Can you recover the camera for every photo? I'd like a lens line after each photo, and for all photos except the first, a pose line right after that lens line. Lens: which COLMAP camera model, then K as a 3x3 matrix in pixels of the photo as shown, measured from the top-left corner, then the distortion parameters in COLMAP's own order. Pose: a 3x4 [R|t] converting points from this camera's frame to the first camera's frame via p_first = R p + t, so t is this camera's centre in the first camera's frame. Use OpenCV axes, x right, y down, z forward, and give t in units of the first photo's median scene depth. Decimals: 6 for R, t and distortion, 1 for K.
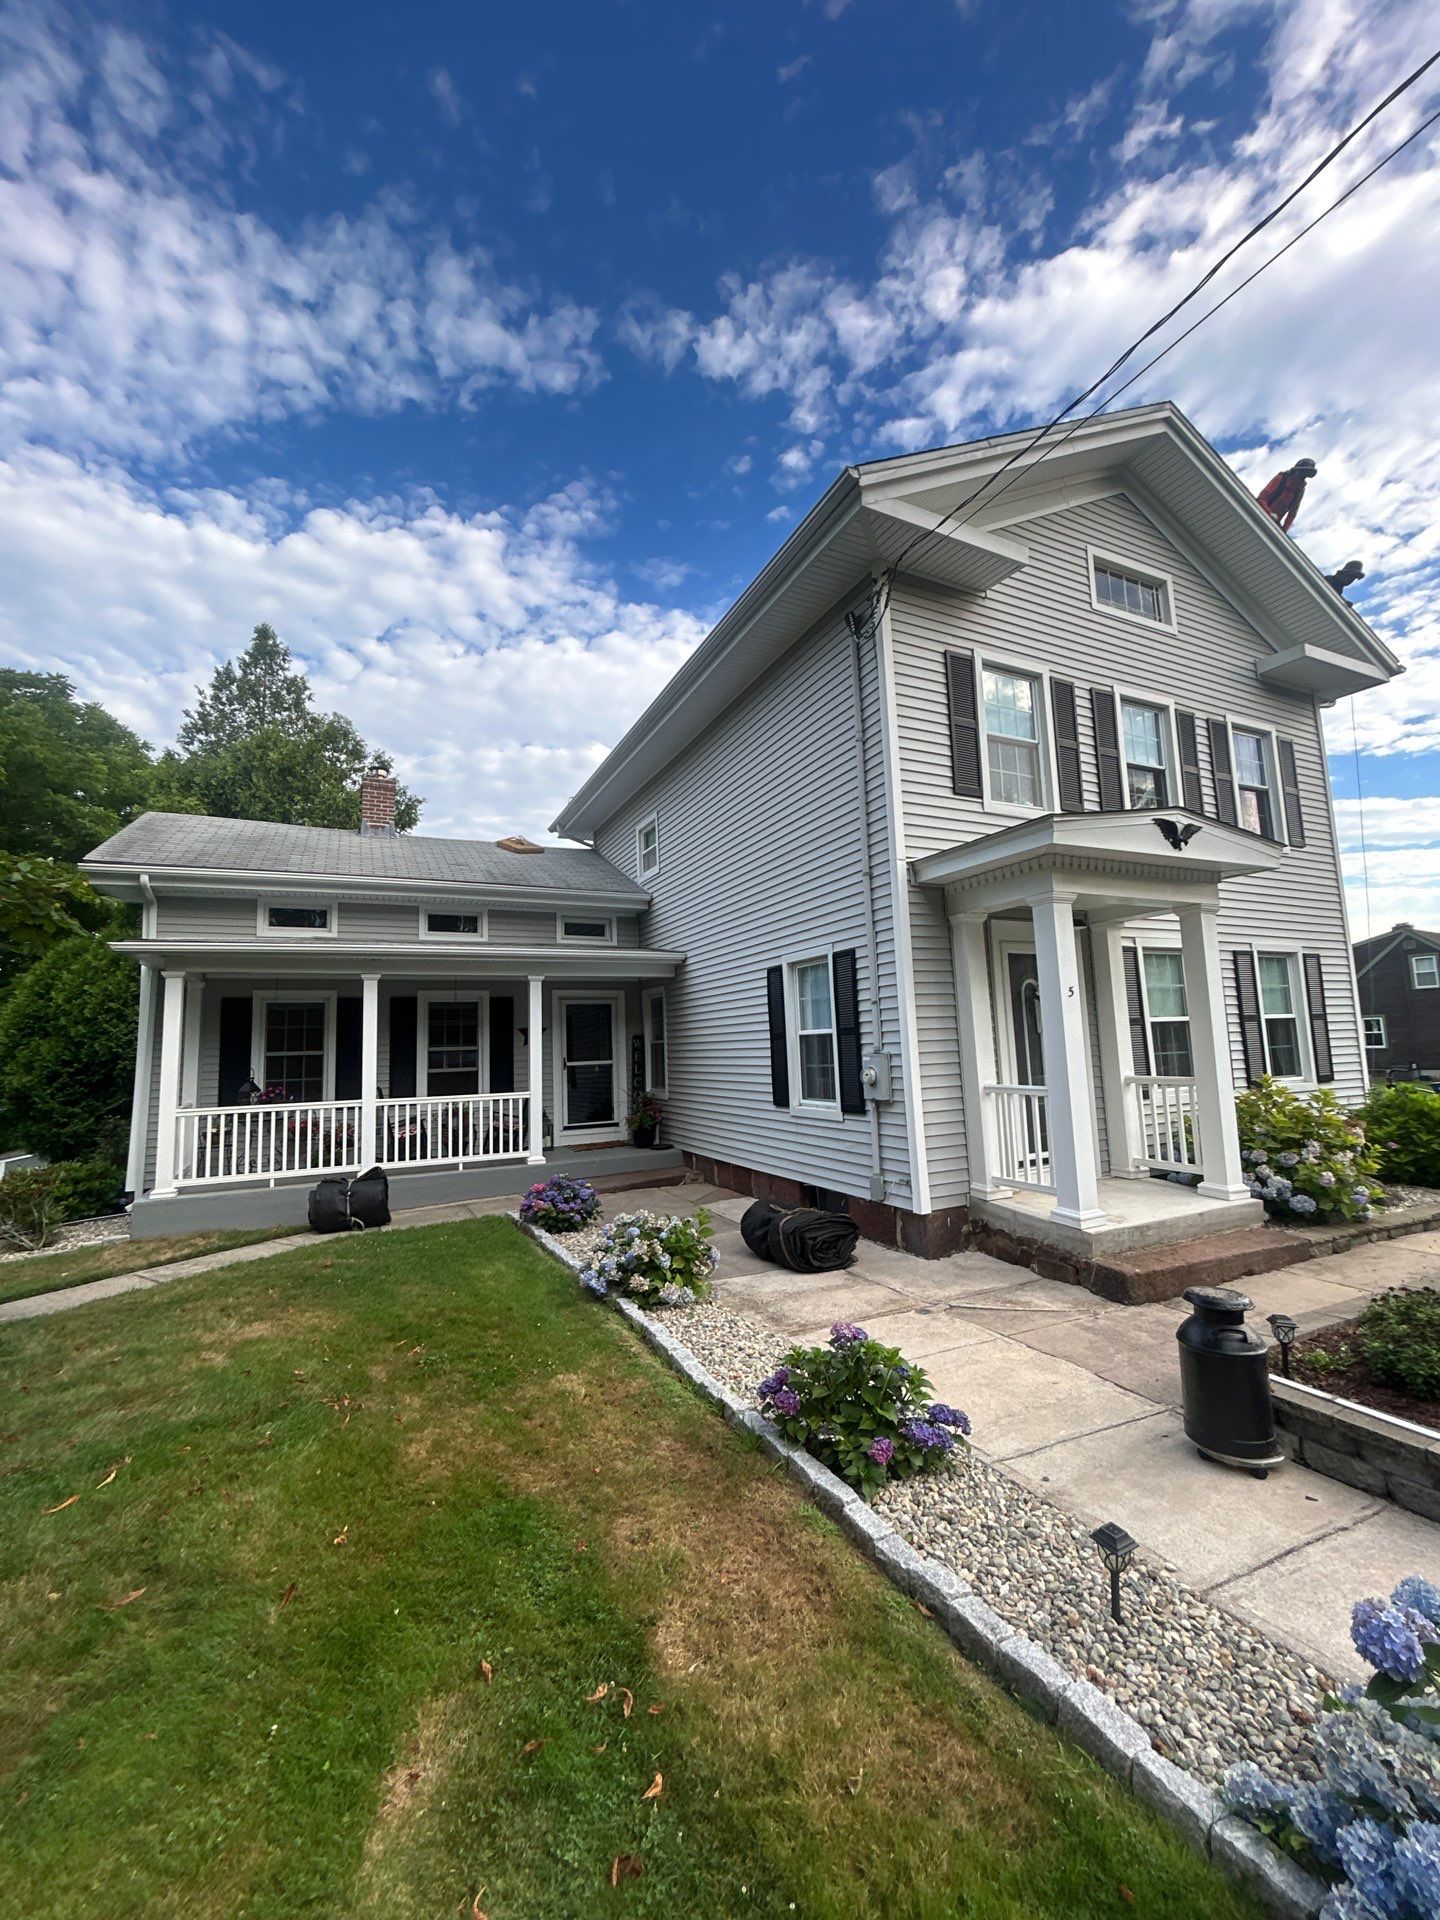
lens RADIAL K [[769.7, 0, 729.6], [0, 769.7, 960.2], [0, 0, 1]] dist [-0.008785, -0.000043]
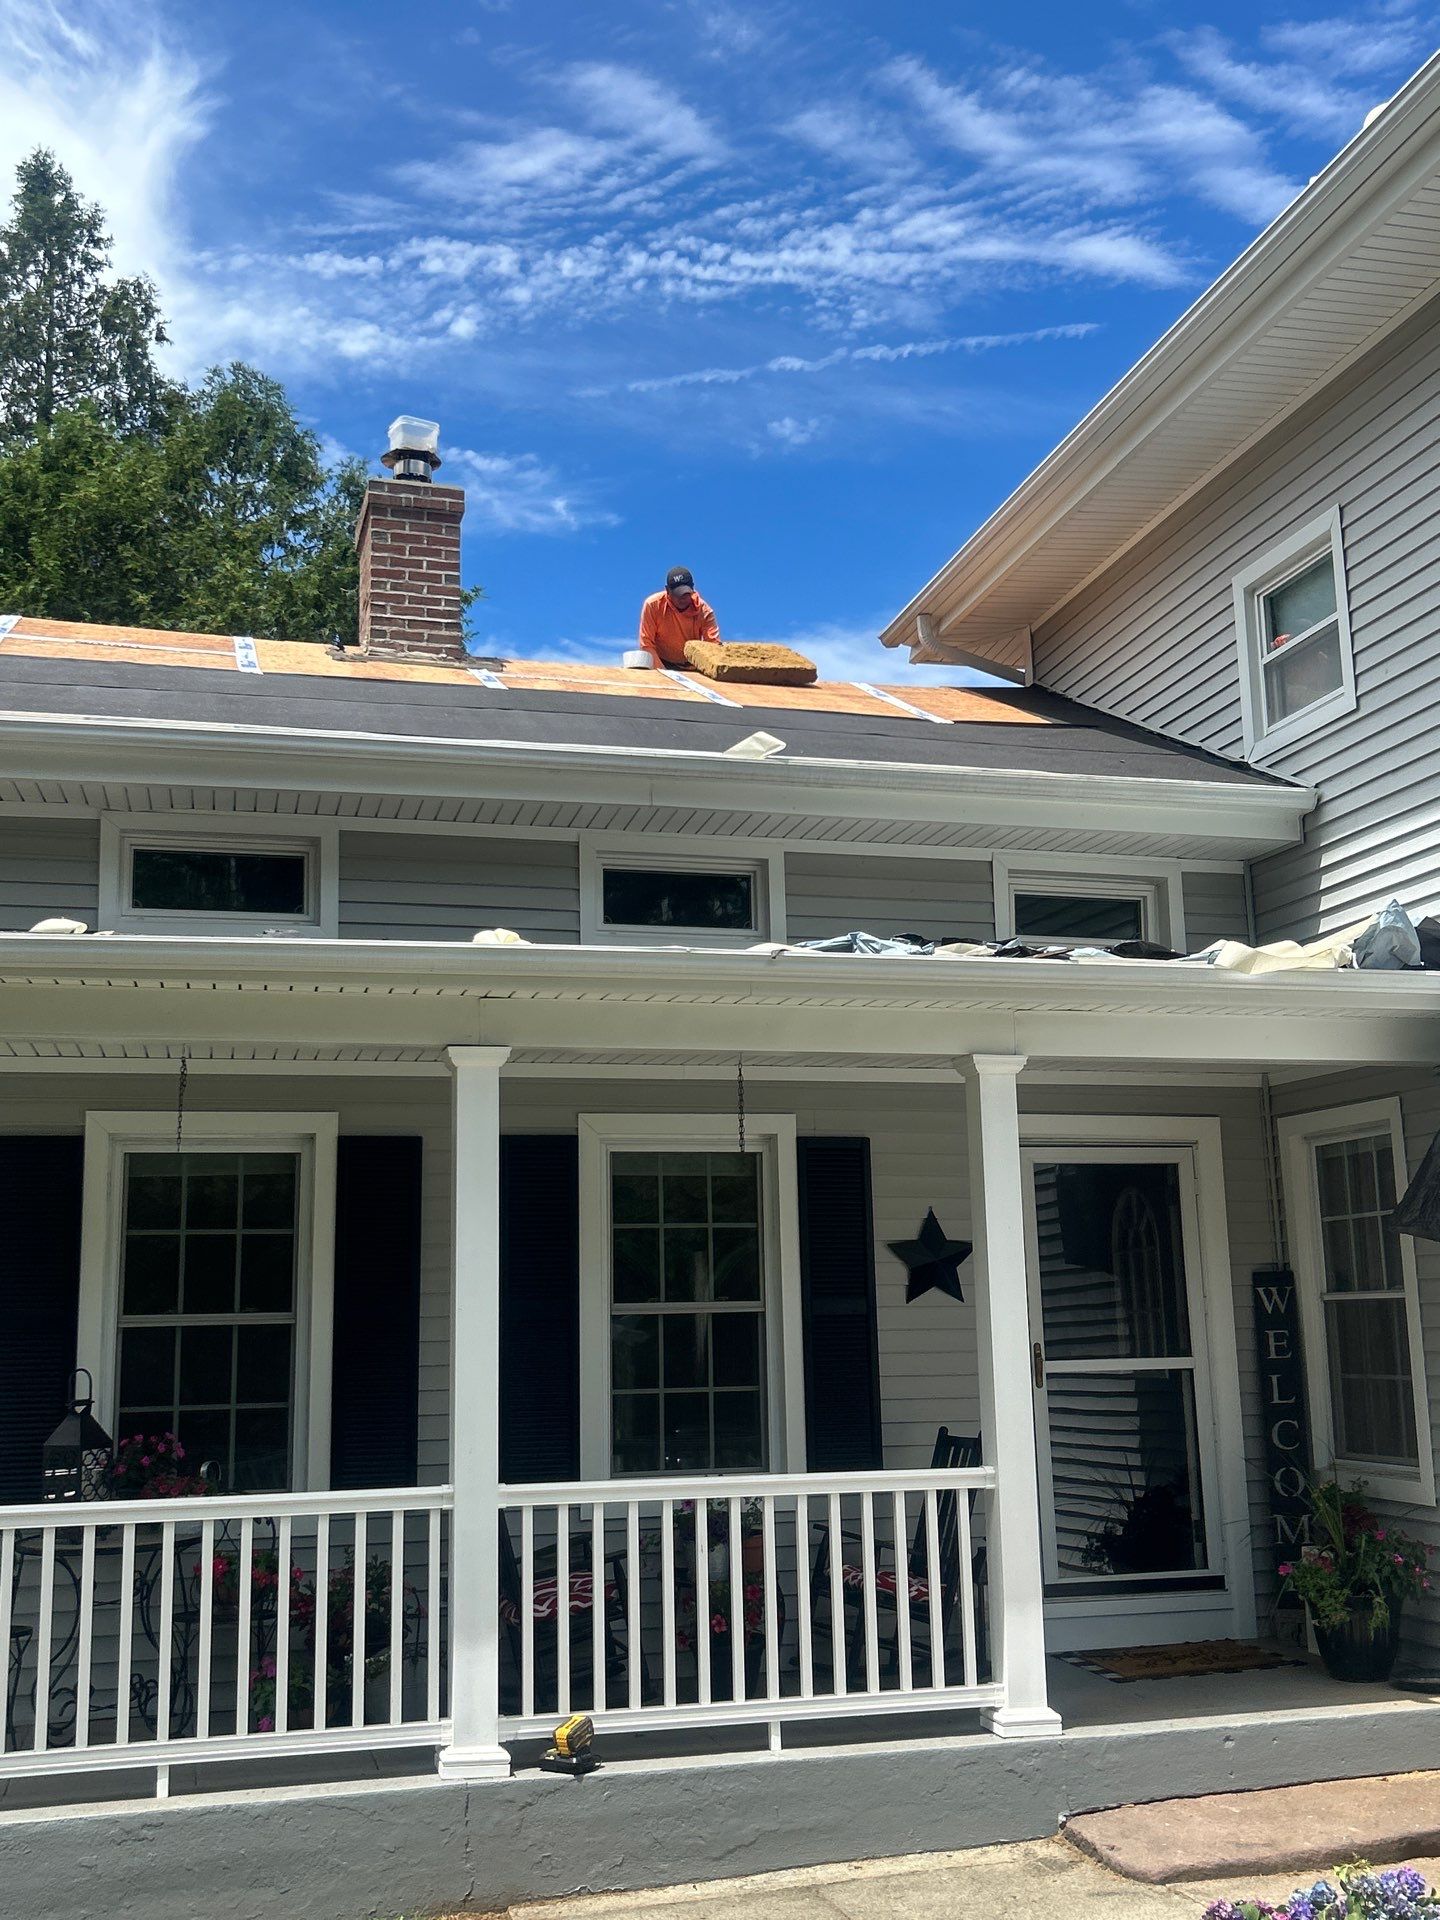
lens RADIAL K [[1959.5, 0, 731.8], [0, 1959.5, 964.6], [0, 0, 1]] dist [0.076986, 0.000000]
pose [[0.983406, -0.020641, -0.180240, -0.240239], [0.009590, 0.998032, -0.061970, 0.033660], [0.181165, 0.059213, 0.981669, 0.283481]]
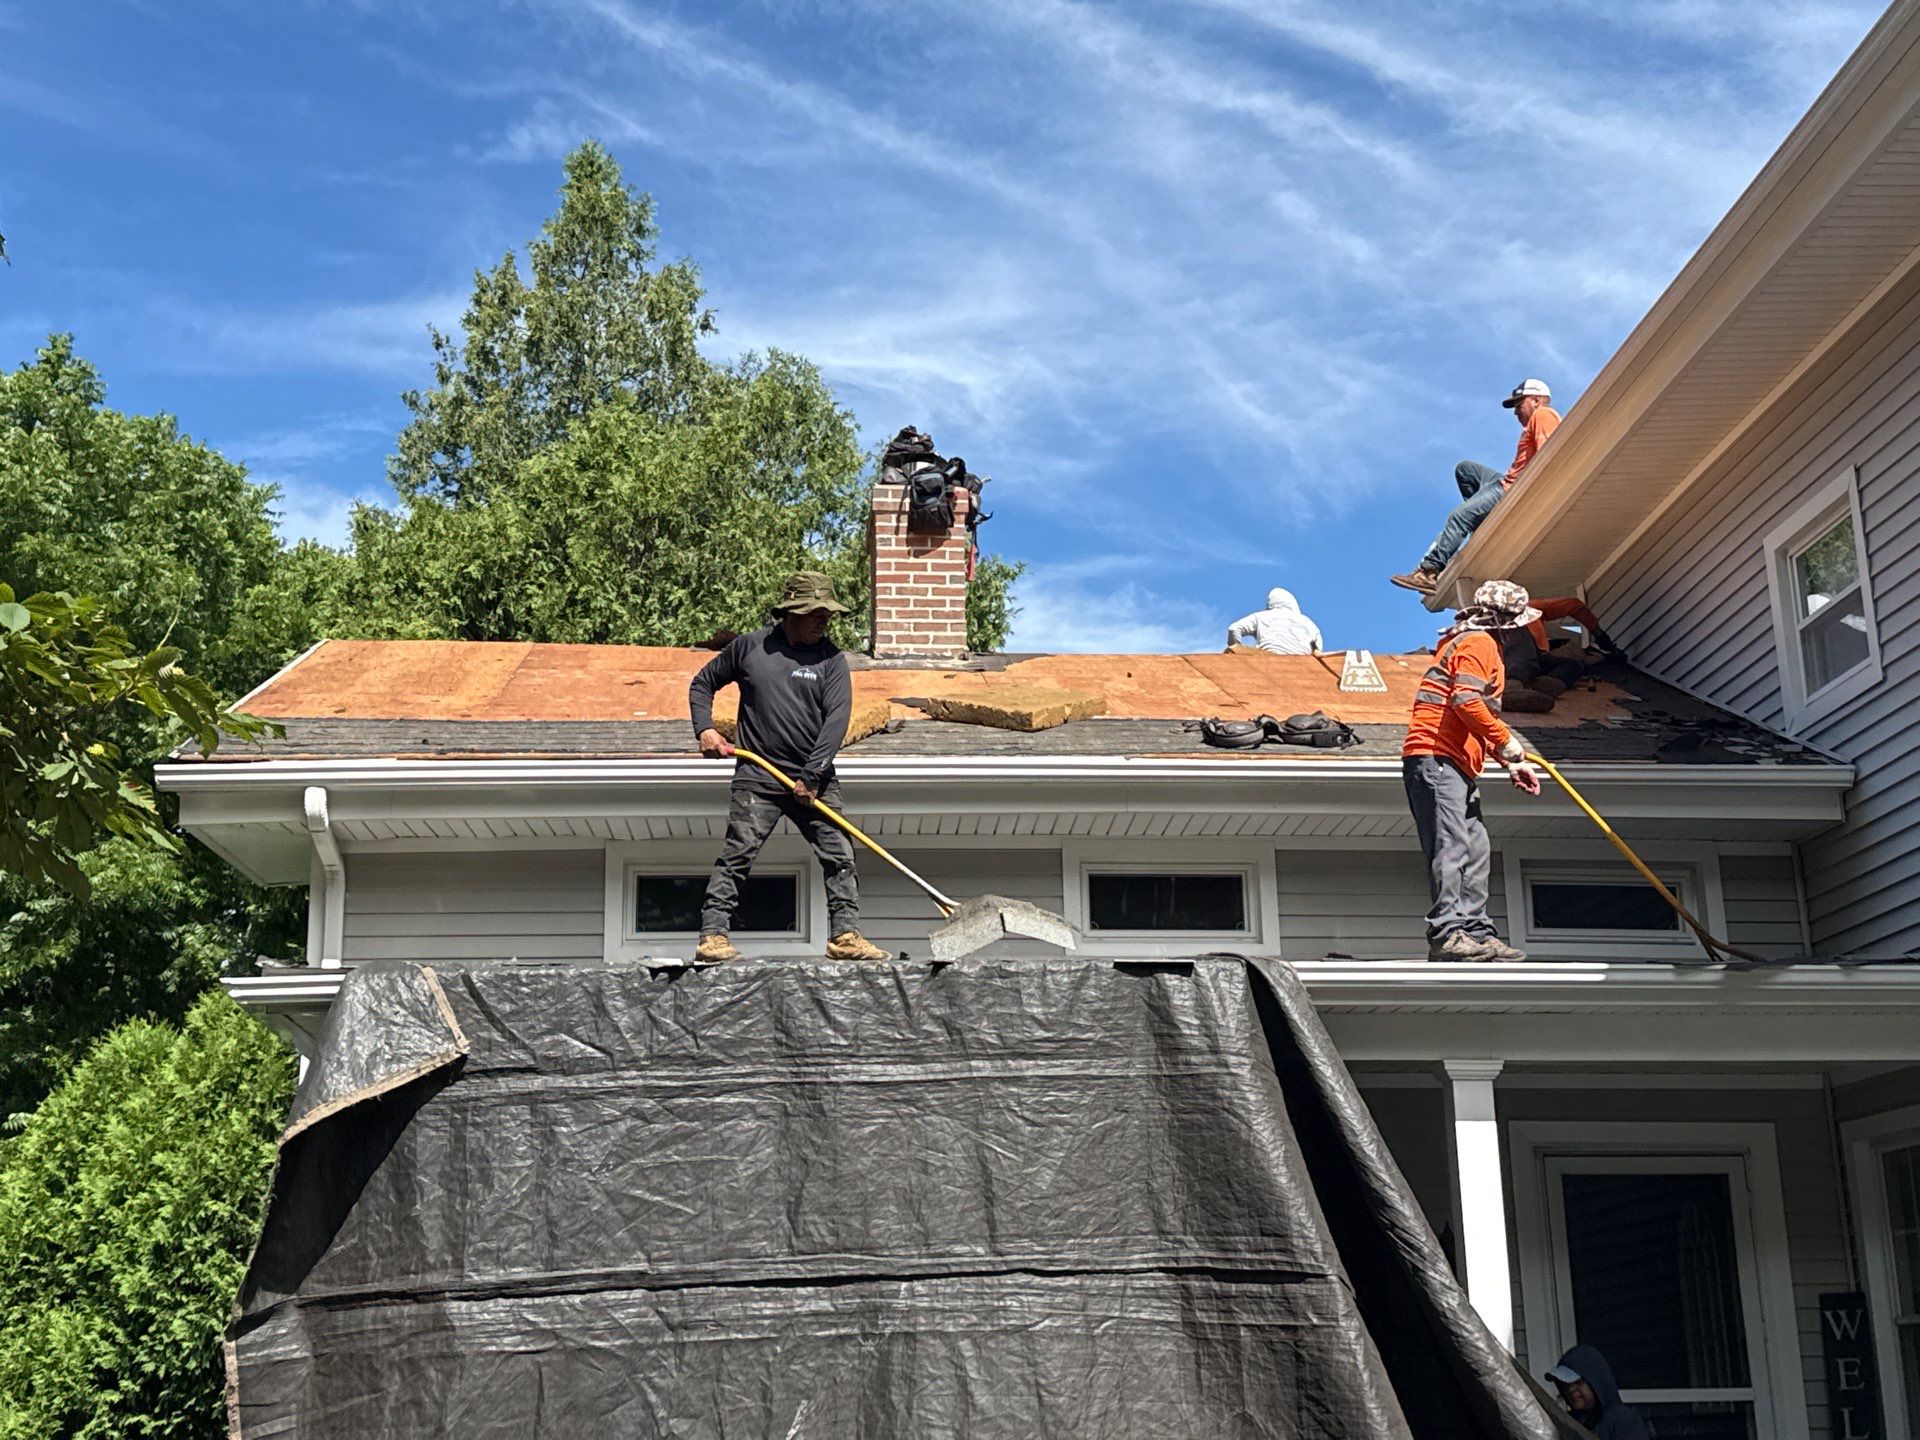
lens RADIAL K [[2321.5, 0, 996.7], [0, 2321.5, 731.3], [0, 0, 1]] dist [0.065686, 0.000000]
pose [[0.934748, -0.079965, -0.346197, -0.125036], [0.026516, 0.987328, -0.156459, 0.032645], [0.354322, 0.137070, 0.925023, 0.150601]]
